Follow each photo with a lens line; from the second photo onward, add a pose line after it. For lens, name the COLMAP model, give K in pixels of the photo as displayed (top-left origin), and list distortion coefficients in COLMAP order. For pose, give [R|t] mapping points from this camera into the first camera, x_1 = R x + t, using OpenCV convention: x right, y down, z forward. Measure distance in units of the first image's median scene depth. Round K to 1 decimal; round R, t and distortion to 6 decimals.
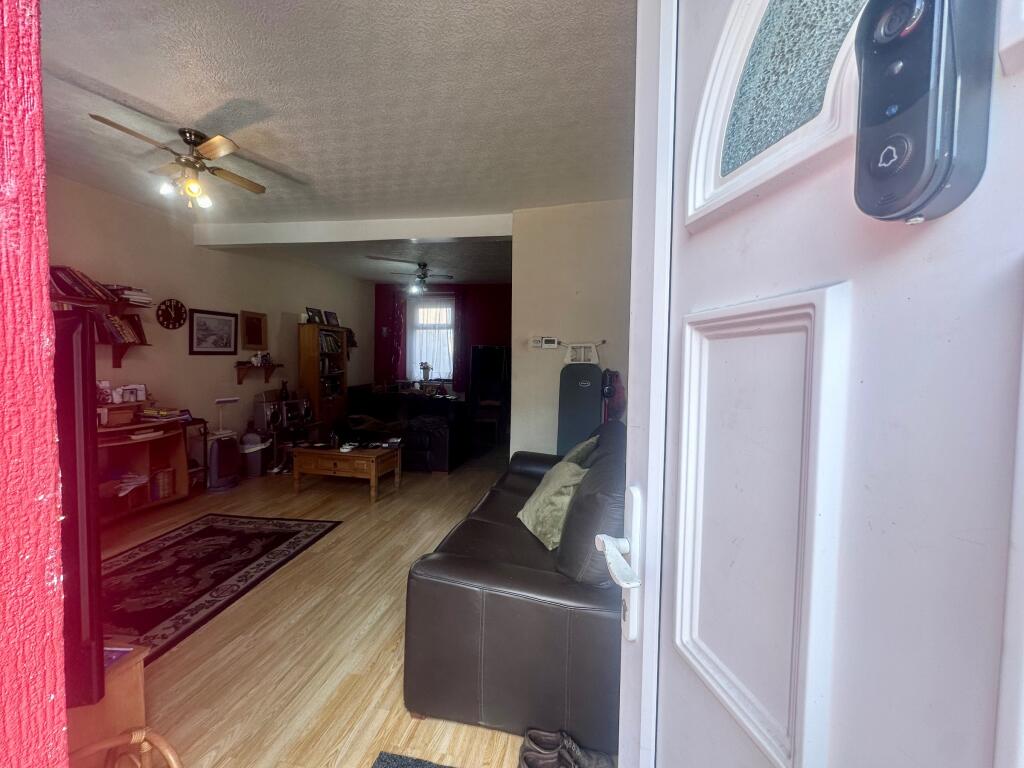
lens RADIAL K [[408.1, 0, 511.2], [0, 408.1, 383.6], [0, 0, 1]] dist [-0.003431, 0.000608]
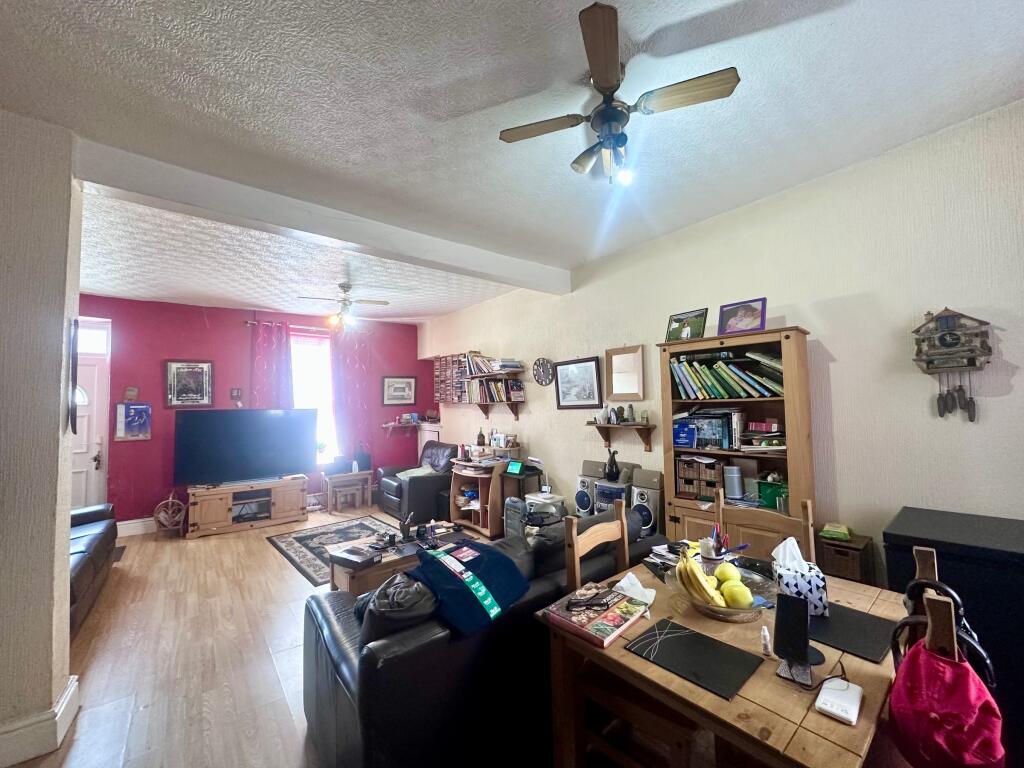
lens RADIAL K [[408.1, 0, 511.2], [0, 408.1, 383.6], [0, 0, 1]] dist [-0.003431, 0.000608]
pose [[-0.647706, -0.040642, -0.760806, 0.035206], [-0.033608, 0.999128, -0.024761, -0.111682], [0.761149, 0.009531, -0.648507, 1.653818]]
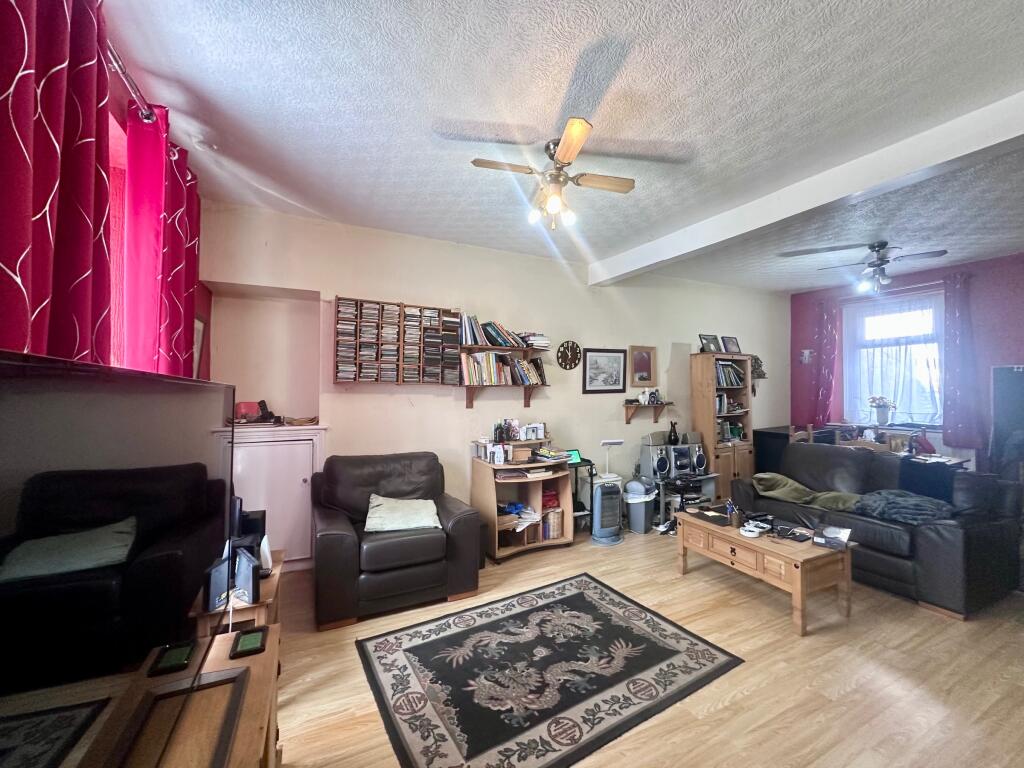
lens RADIAL K [[408.1, 0, 511.2], [0, 408.1, 383.6], [0, 0, 1]] dist [-0.003431, 0.000608]
pose [[0.606967, -0.032735, -0.794053, -0.101880], [-0.030695, 0.997440, -0.064583, -0.027060], [0.794134, 0.063573, 0.604408, 0.264768]]
